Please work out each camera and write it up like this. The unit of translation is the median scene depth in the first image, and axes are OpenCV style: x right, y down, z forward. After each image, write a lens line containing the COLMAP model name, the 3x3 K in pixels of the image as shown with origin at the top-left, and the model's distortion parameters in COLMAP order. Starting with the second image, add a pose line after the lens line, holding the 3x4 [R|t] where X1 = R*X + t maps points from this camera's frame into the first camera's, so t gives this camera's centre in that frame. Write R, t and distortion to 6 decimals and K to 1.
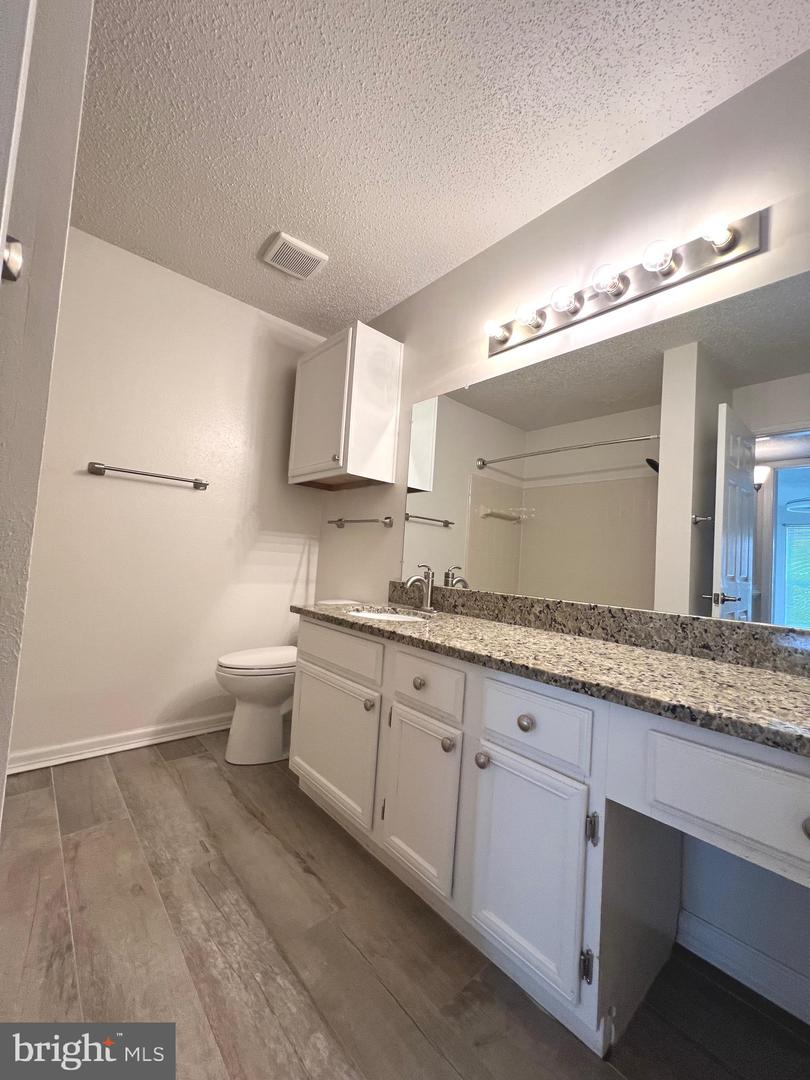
lens RADIAL K [[431.8, 0, 405.9], [0, 431.8, 538.1], [0, 0, 1]] dist [-0.000802, 0.000100]
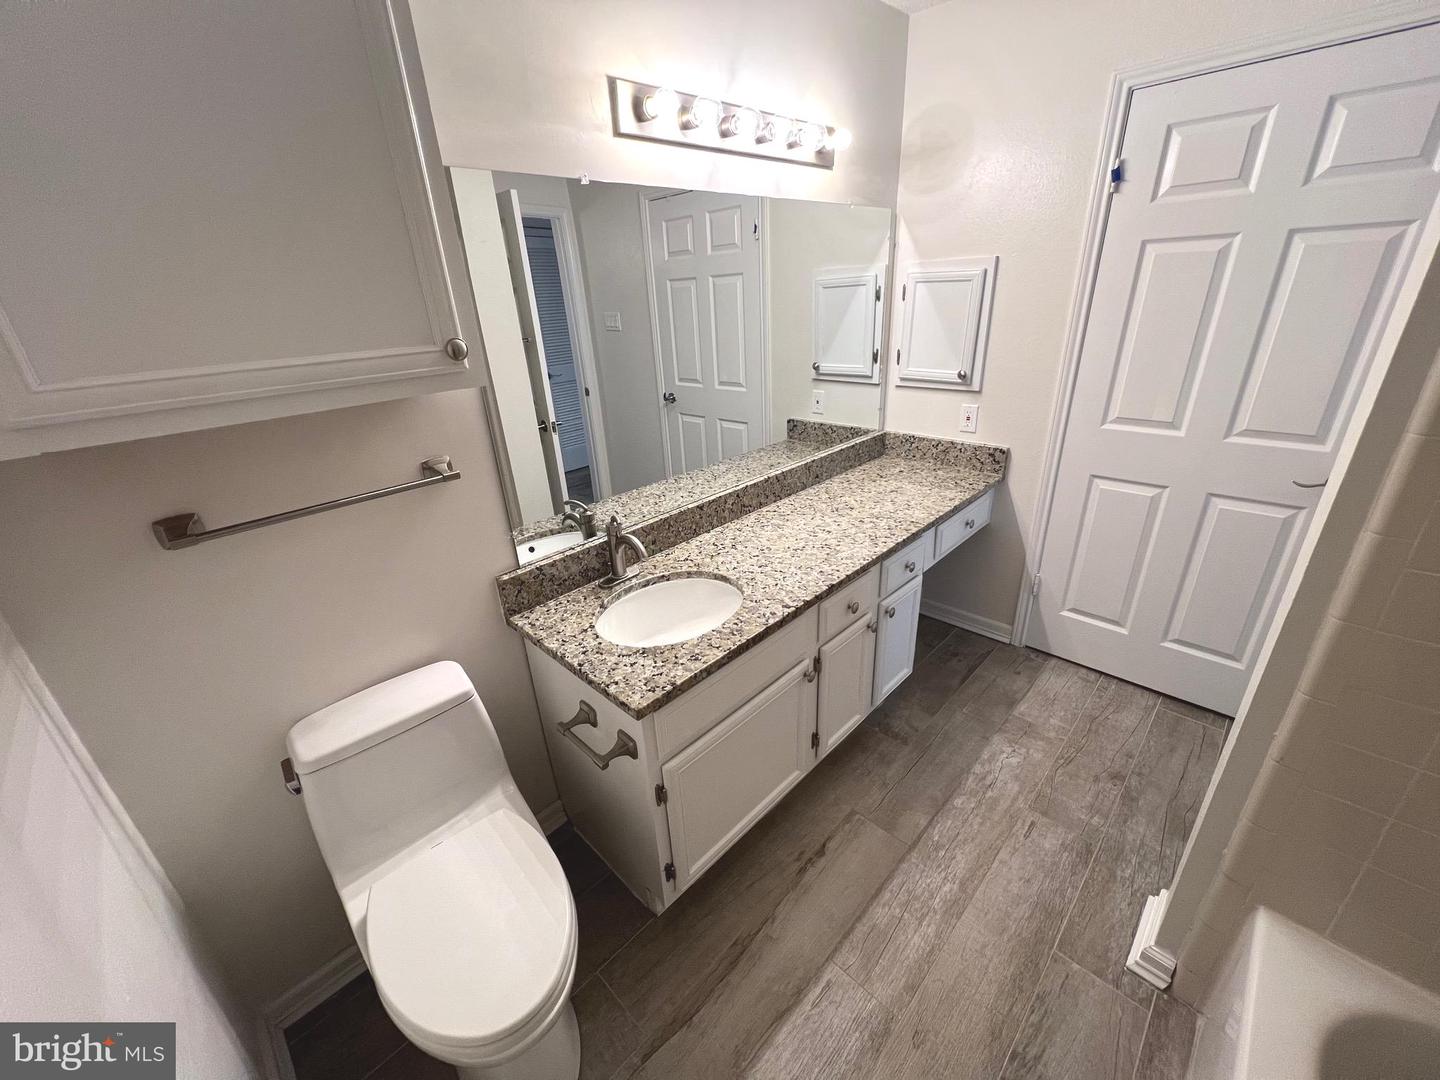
lens RADIAL K [[575.7, 0, 720.8], [0, 575.7, 542.5], [0, 0, 1]] dist [-0.000802, 0.000100]
pose [[-0.069945, -0.453220, 0.888650, -1.125188], [-0.003964, 0.890951, 0.454082, -0.436743], [-0.997543, 0.028238, -0.064114, 1.414039]]
